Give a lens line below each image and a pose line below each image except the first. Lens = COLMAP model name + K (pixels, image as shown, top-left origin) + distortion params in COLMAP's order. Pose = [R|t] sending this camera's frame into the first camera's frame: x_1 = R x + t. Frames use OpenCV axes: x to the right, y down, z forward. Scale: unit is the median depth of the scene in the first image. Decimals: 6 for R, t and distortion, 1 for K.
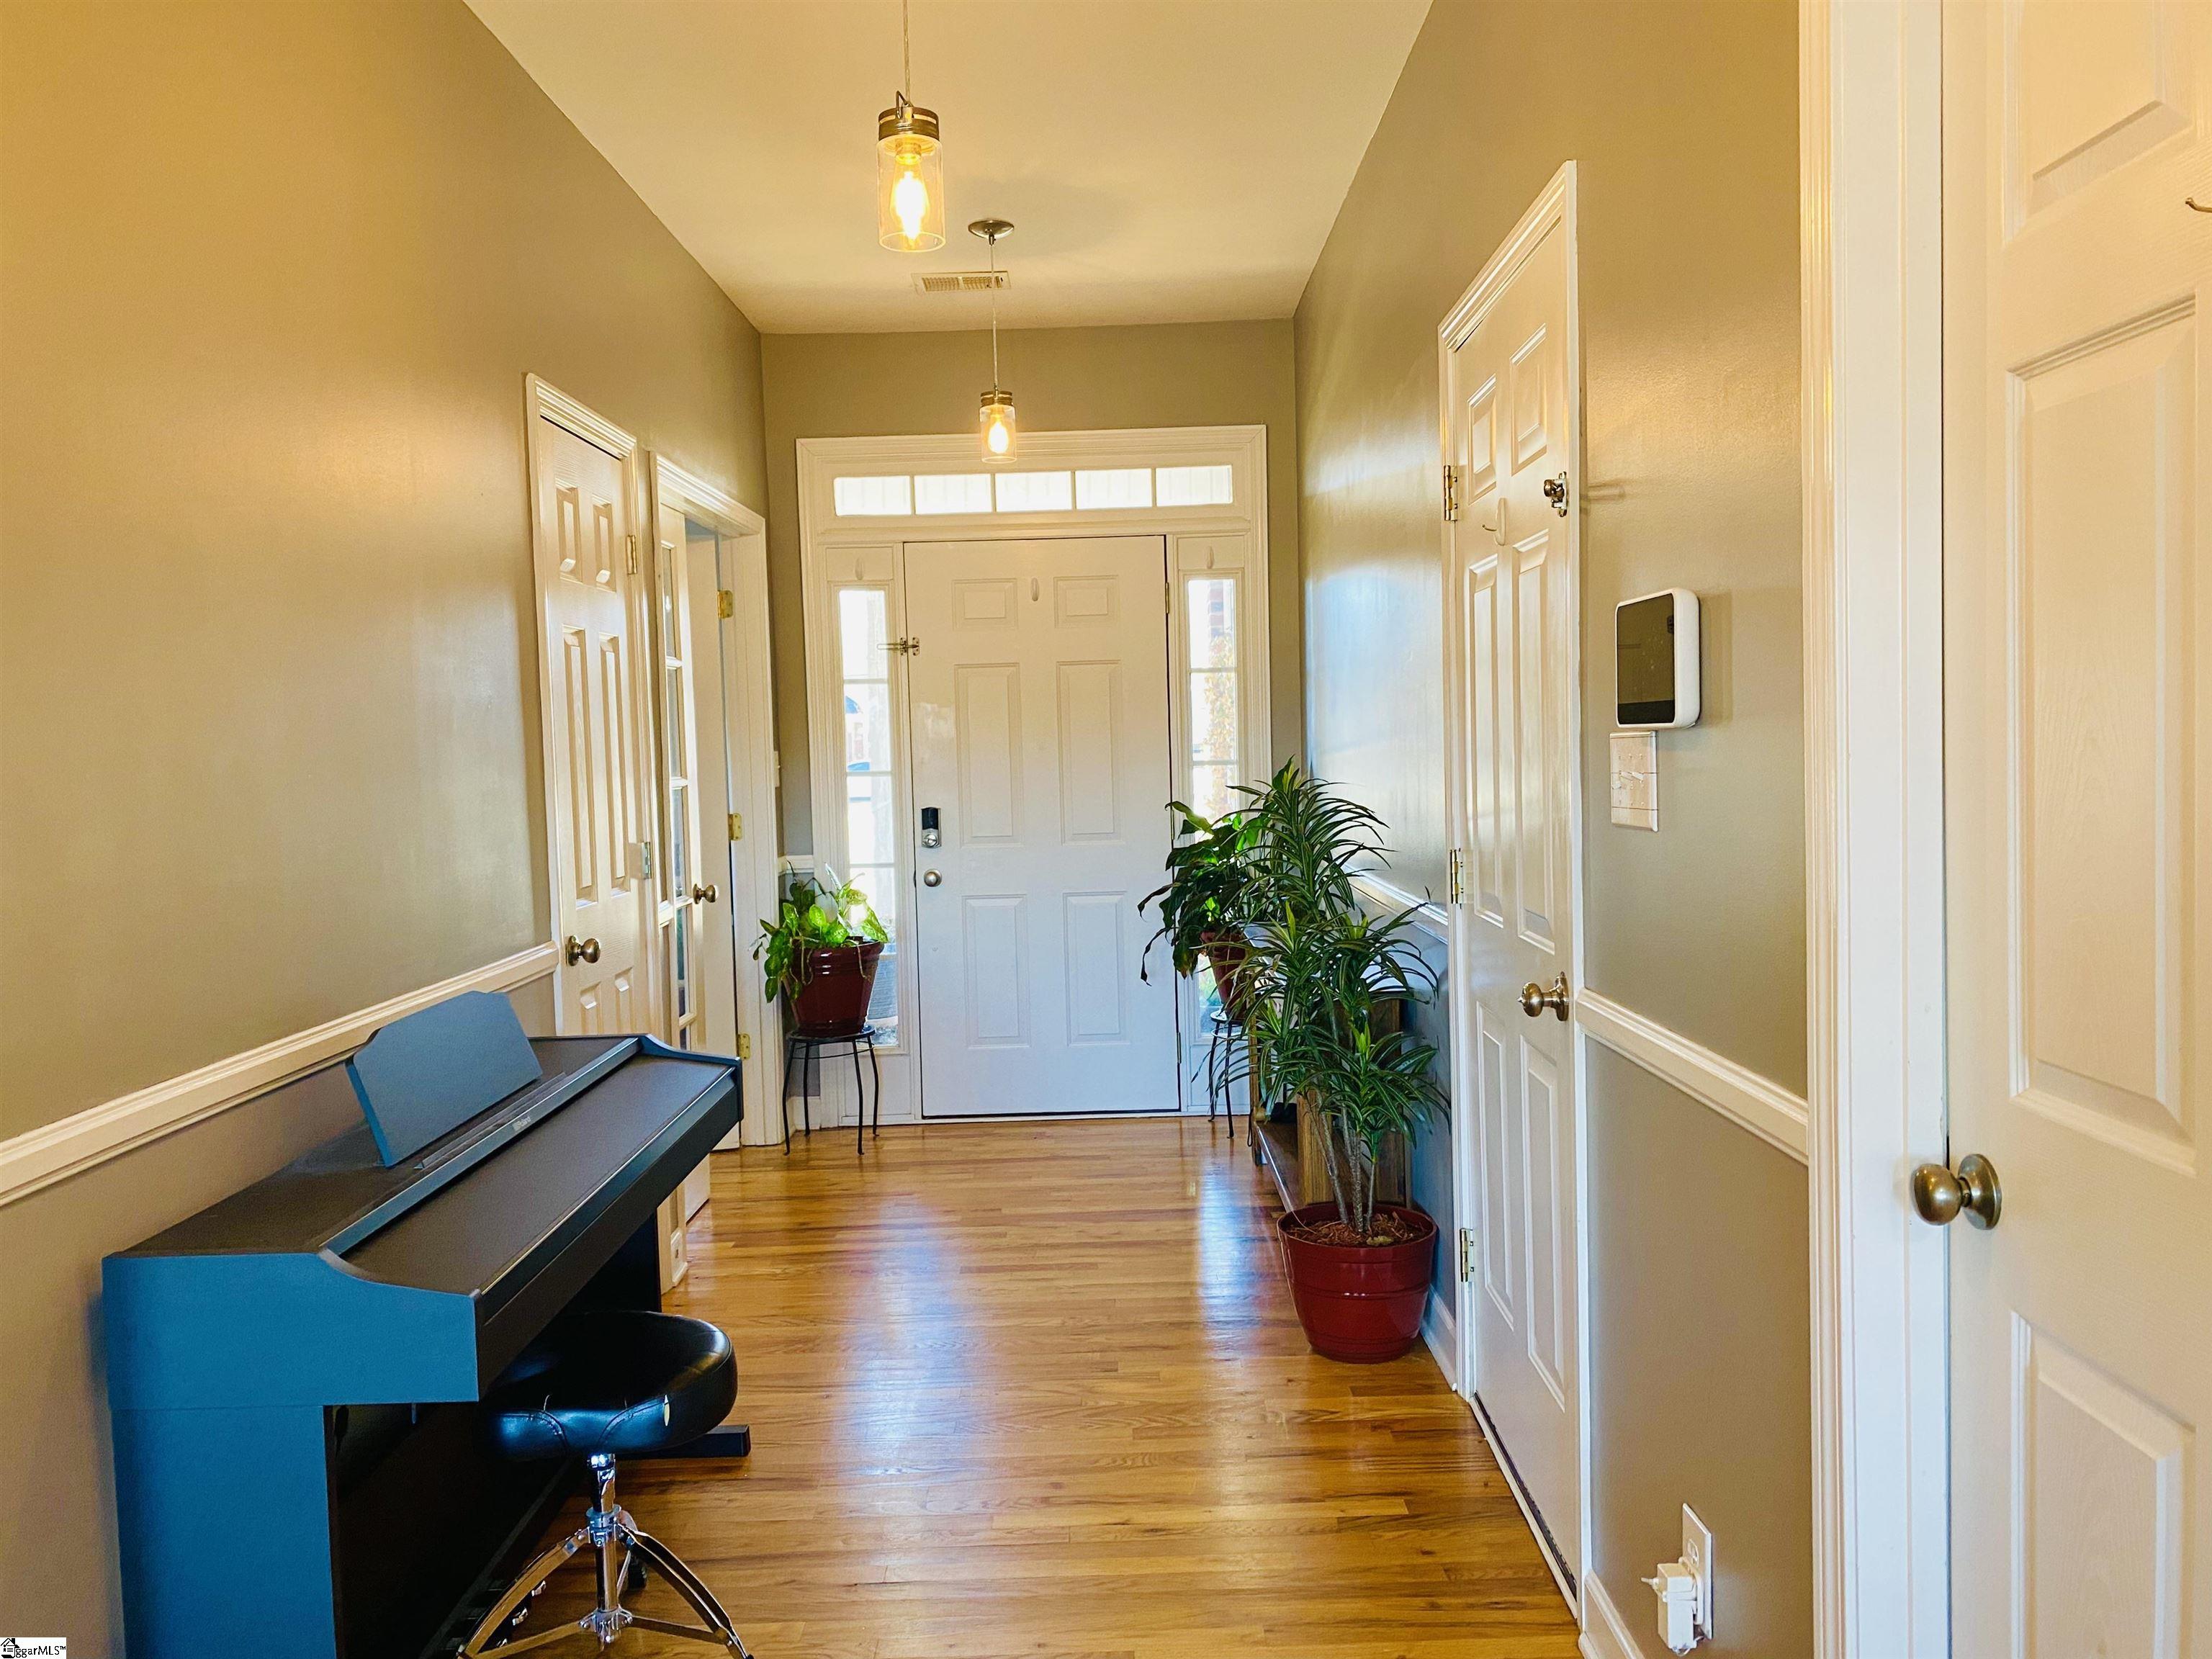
lens RADIAL K [[1677.4, 0, 1106.6], [0, 1677.4, 827.3], [0, 0, 1]] dist [0.016914, -0.010166]
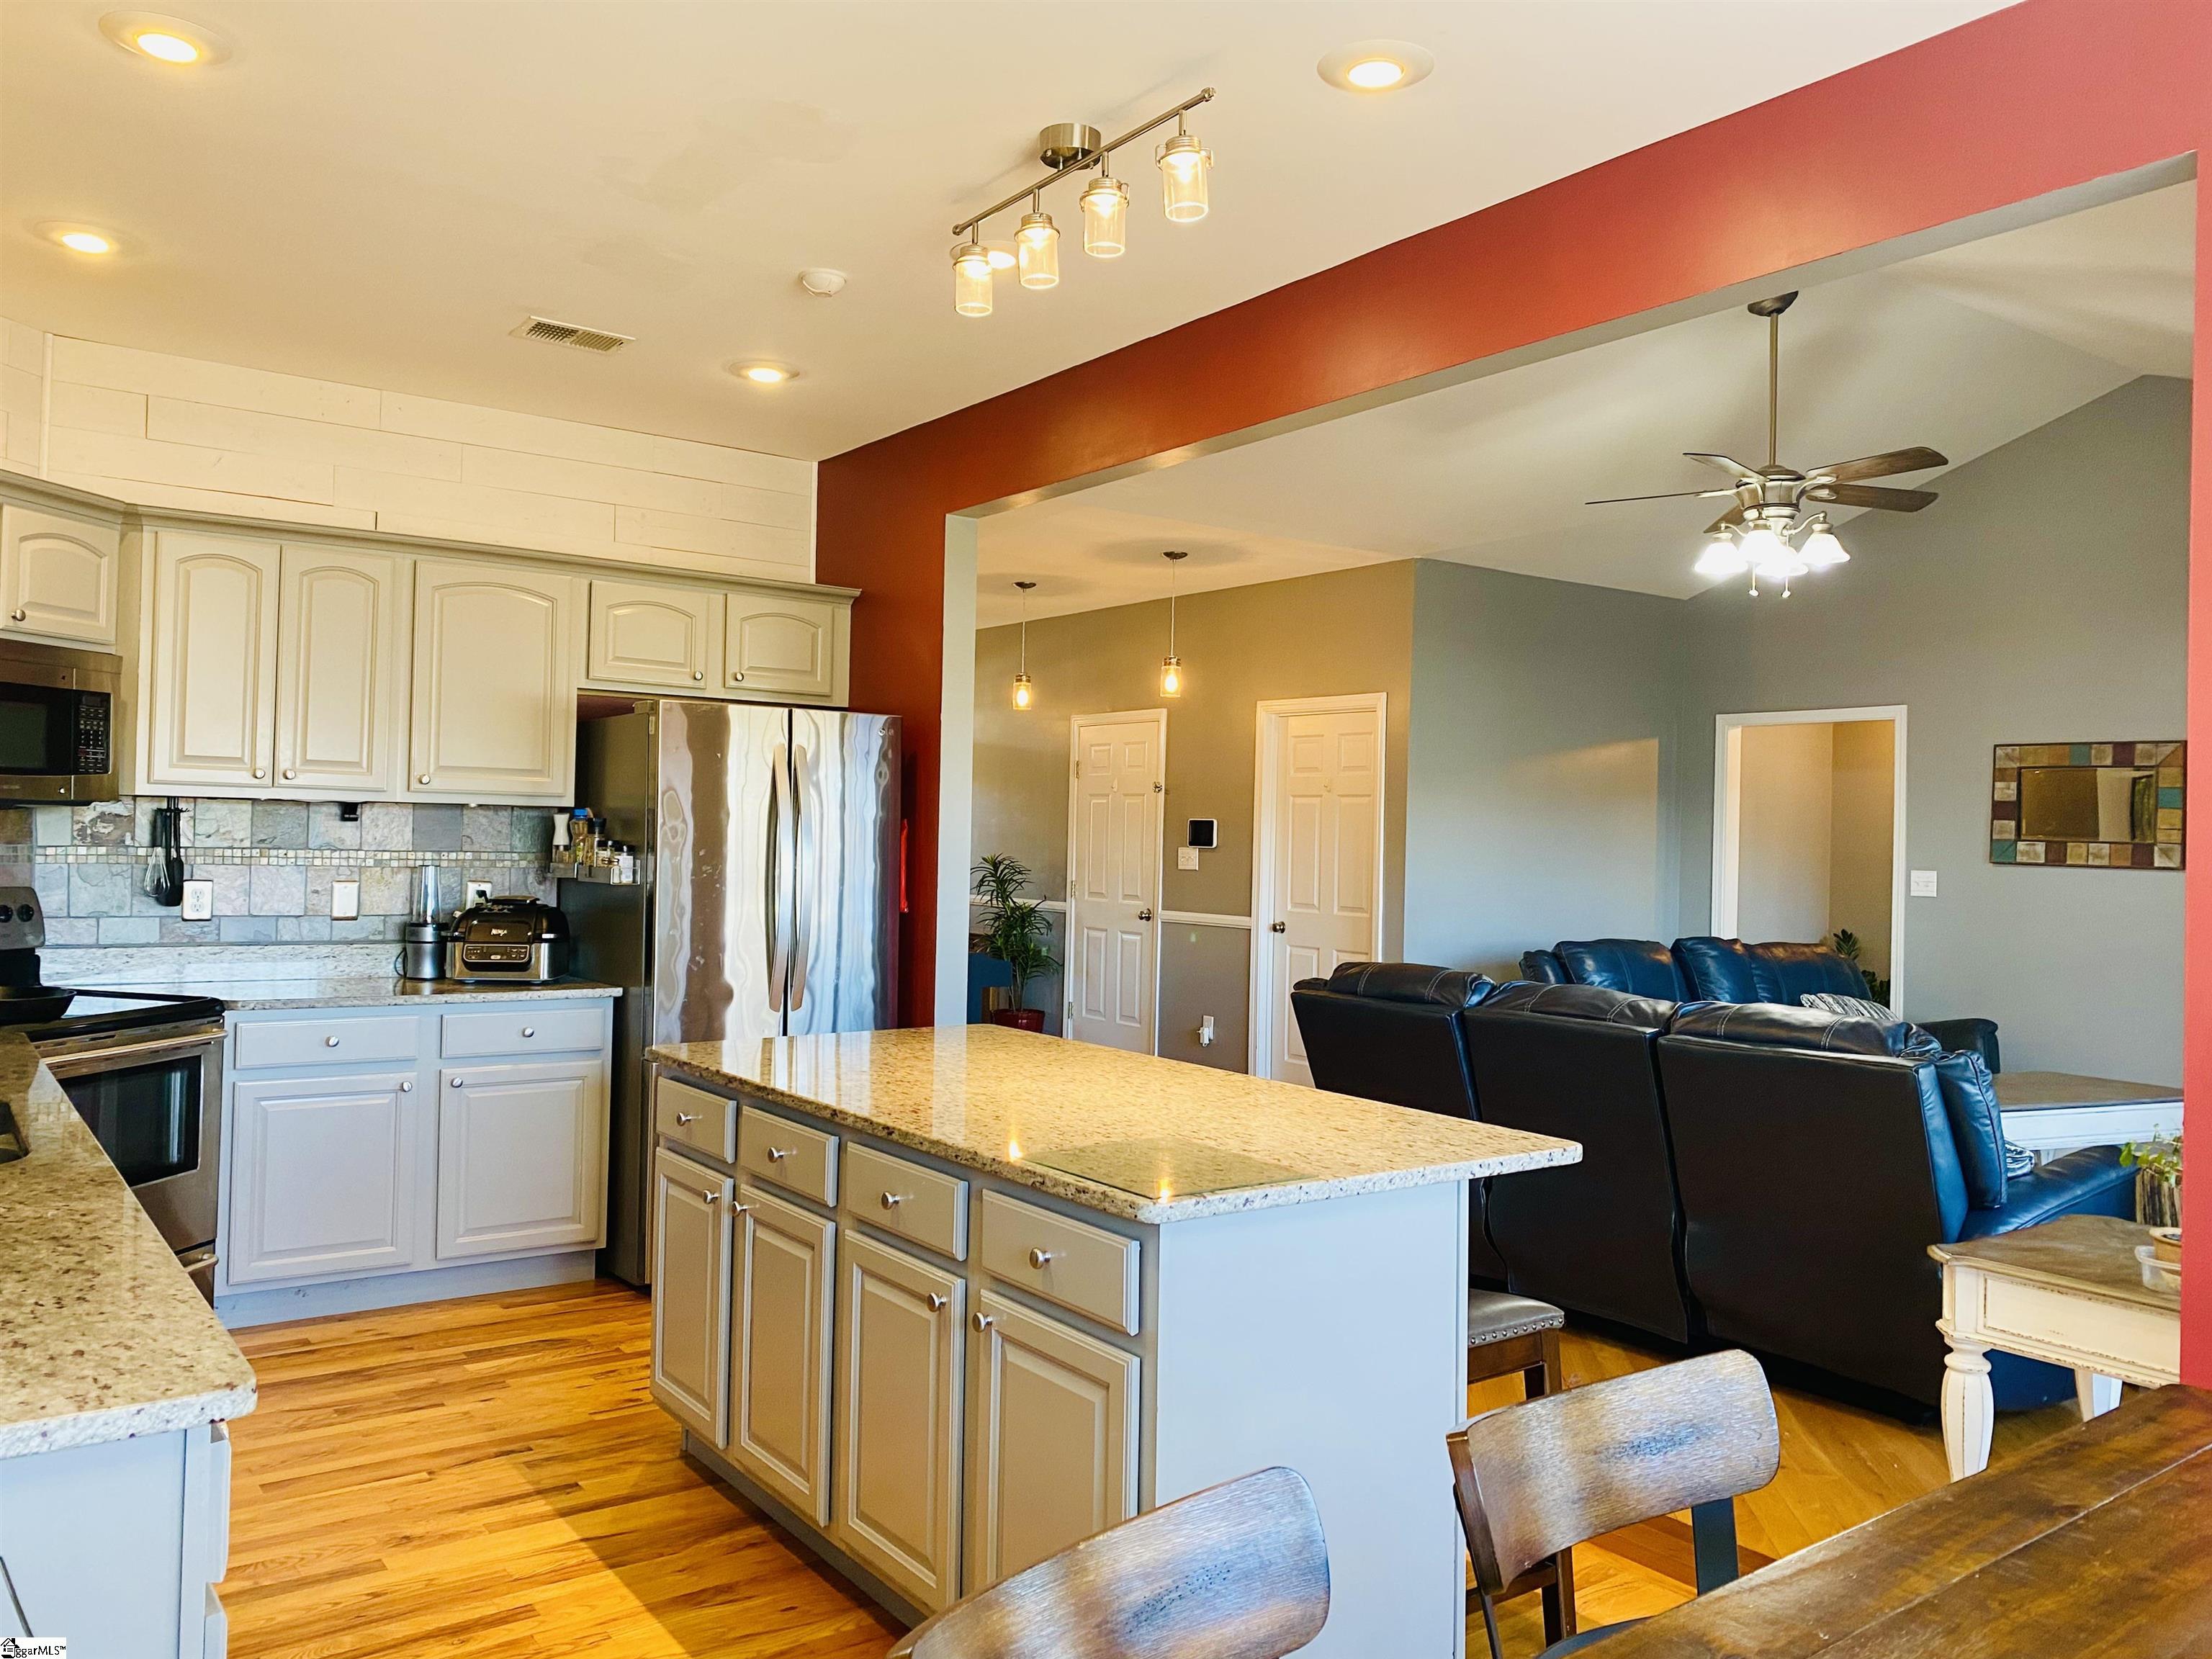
lens RADIAL K [[1677.4, 0, 1105.8], [0, 1677.4, 814.7], [0, 0, 1]] dist [0.016914, -0.010166]
pose [[0.798989, 0.053680, 0.598945, -3.330102], [-0.017845, 0.997686, -0.065612, 0.199380], [-0.601081, 0.041735, 0.798097, -3.175425]]
